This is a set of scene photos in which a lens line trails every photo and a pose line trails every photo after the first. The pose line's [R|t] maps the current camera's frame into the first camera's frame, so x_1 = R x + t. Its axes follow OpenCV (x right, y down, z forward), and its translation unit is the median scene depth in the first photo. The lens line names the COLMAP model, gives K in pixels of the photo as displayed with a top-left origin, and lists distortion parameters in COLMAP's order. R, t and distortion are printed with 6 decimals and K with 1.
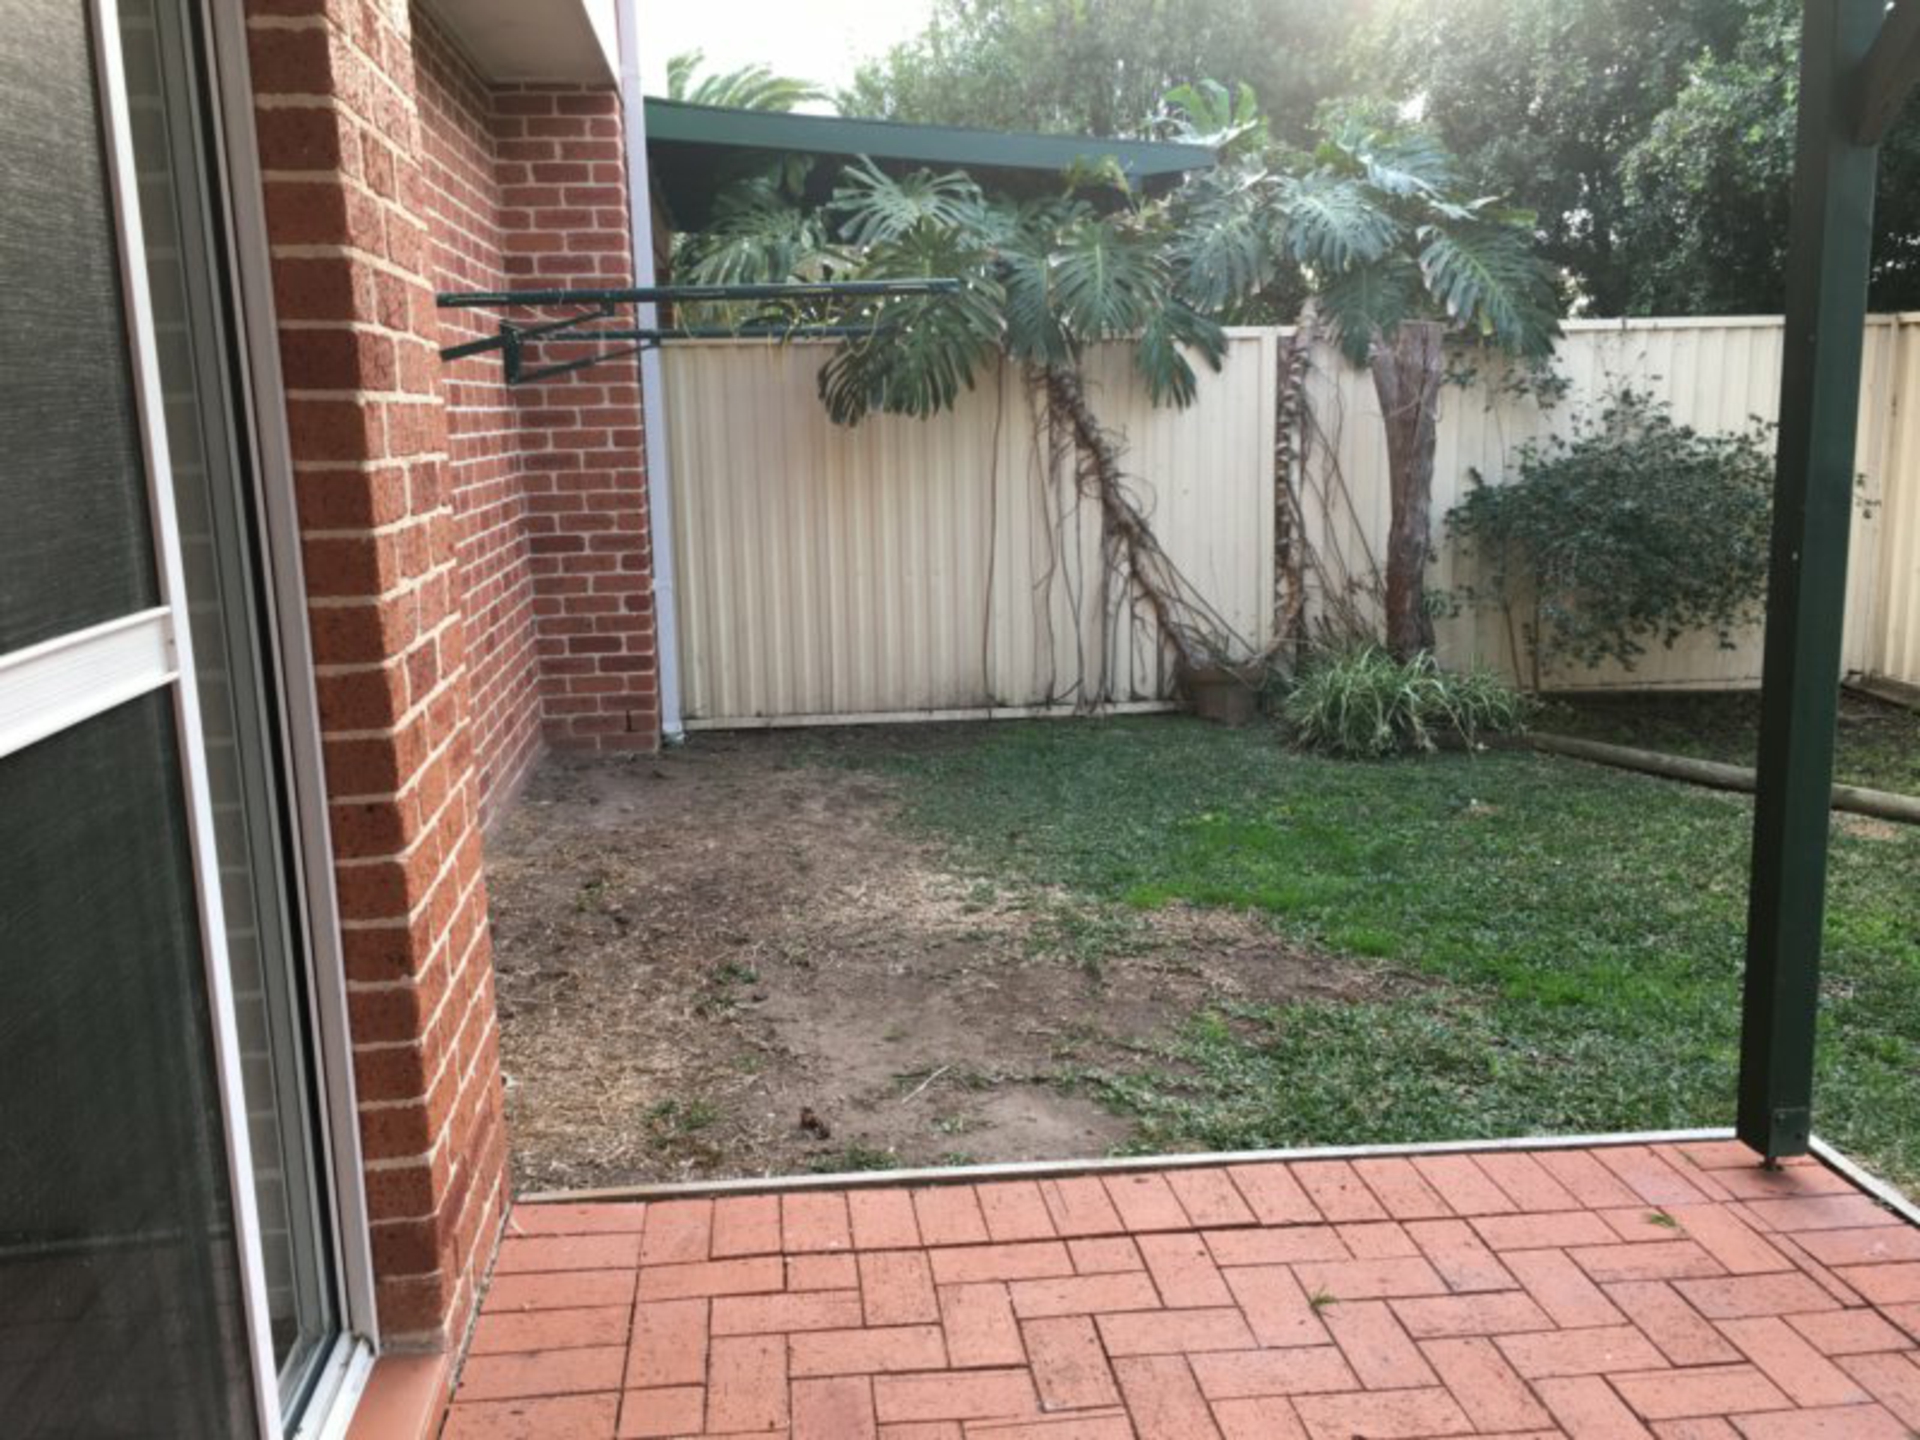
lens RADIAL K [[1609.7, 0, 950.6], [0, 1609.7, 713.6], [0, 0, 1]] dist [-0.008110, 0.007607]
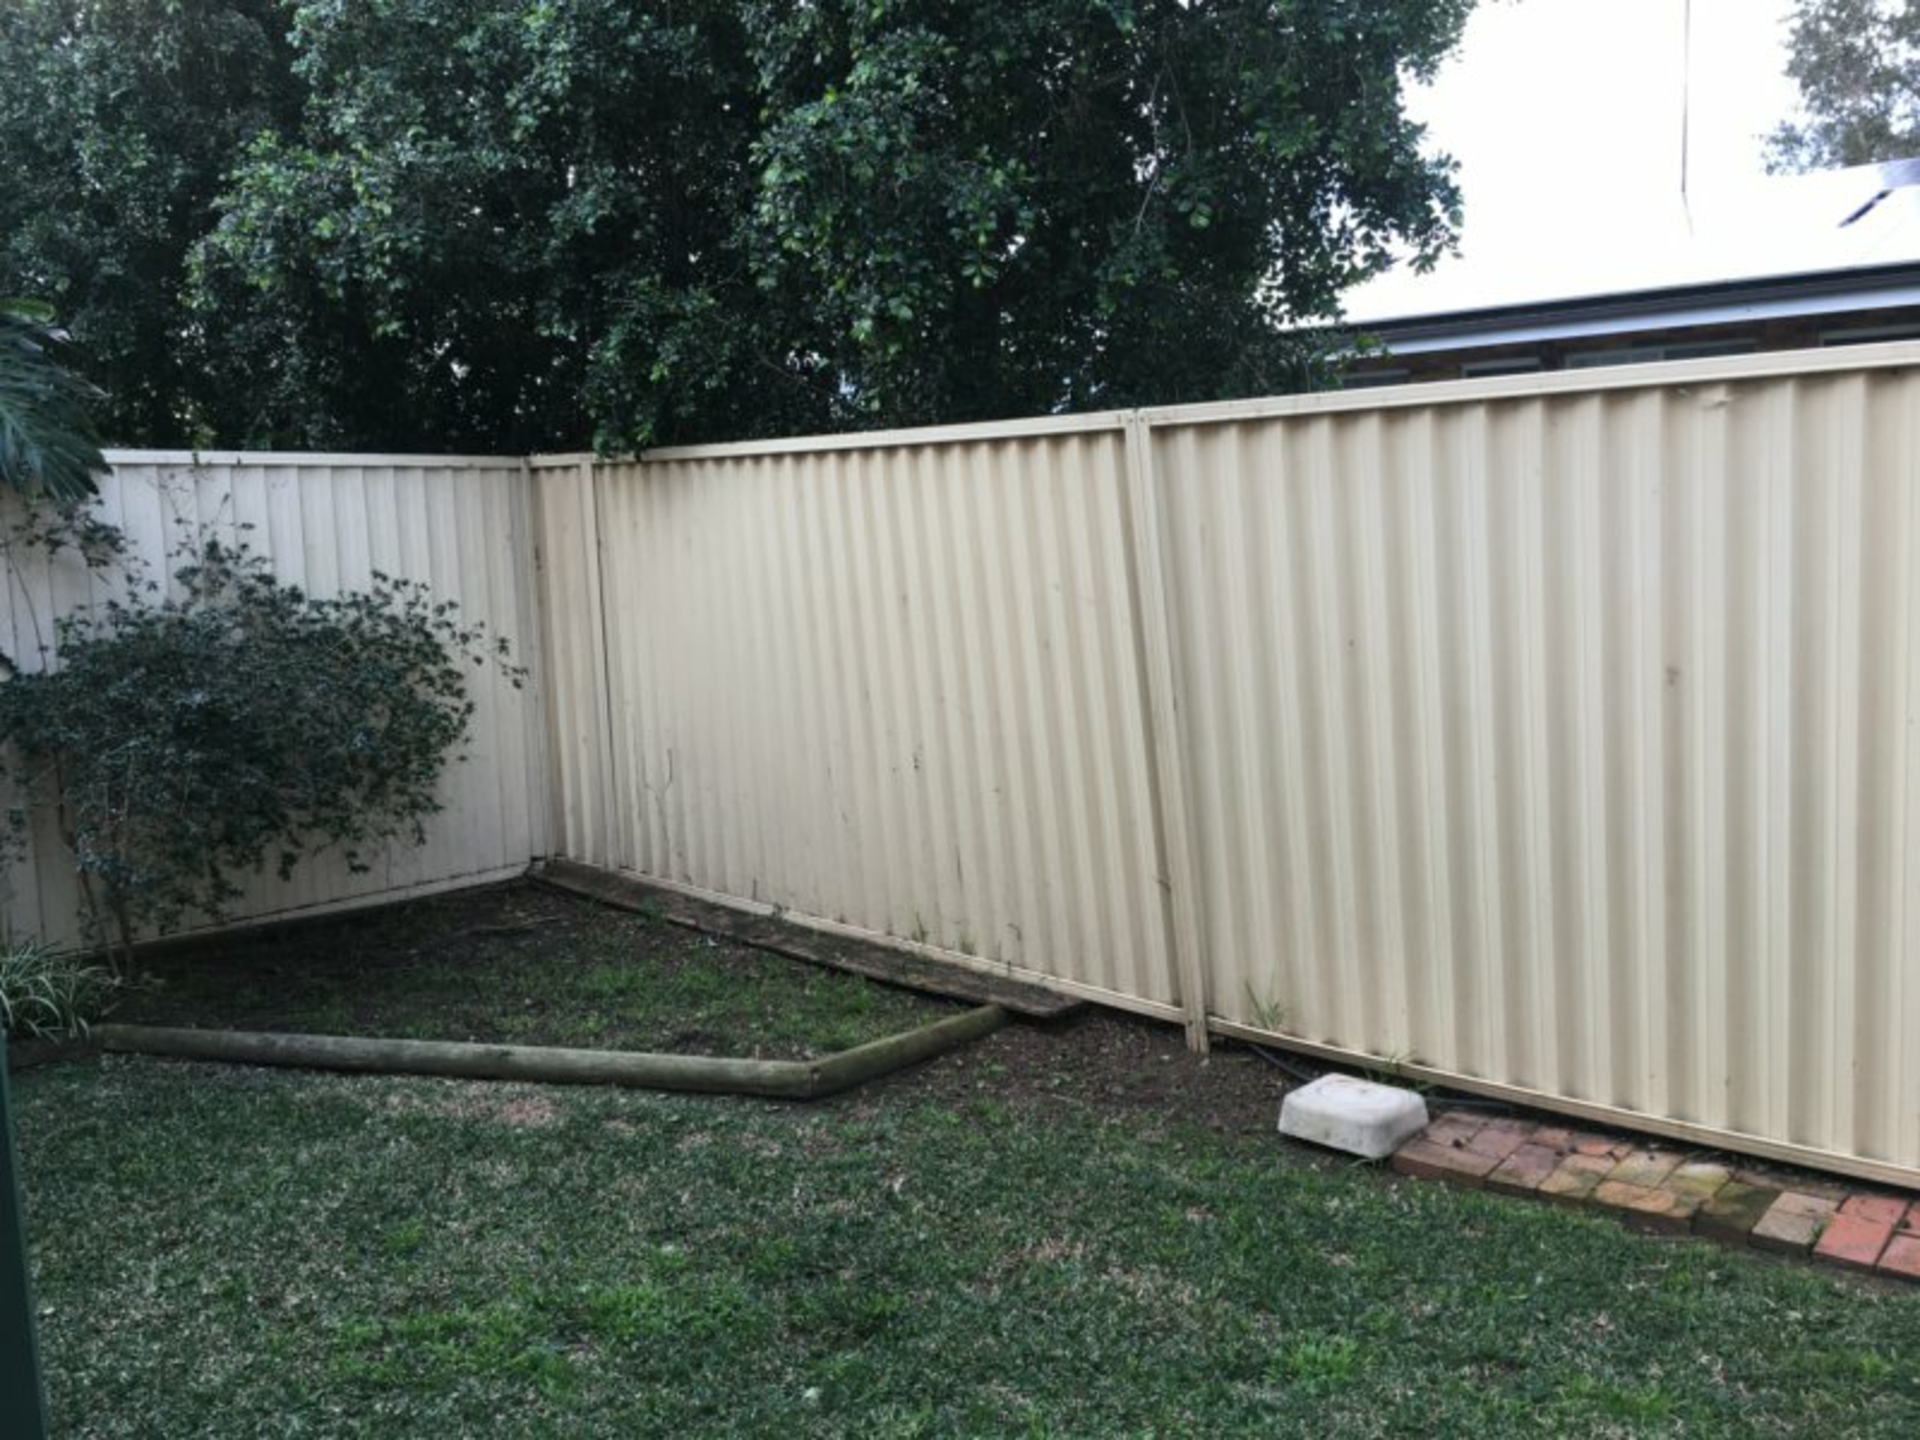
lens RADIAL K [[1609.7, 0, 958.5], [0, 1609.7, 721.5], [0, 0, 1]] dist [-0.008110, 0.007607]
pose [[0.744536, -0.073830, 0.663487, 0.171838], [0.128155, 0.991188, -0.033514, -0.044860], [-0.655166, 0.109982, 0.747437, 0.202212]]
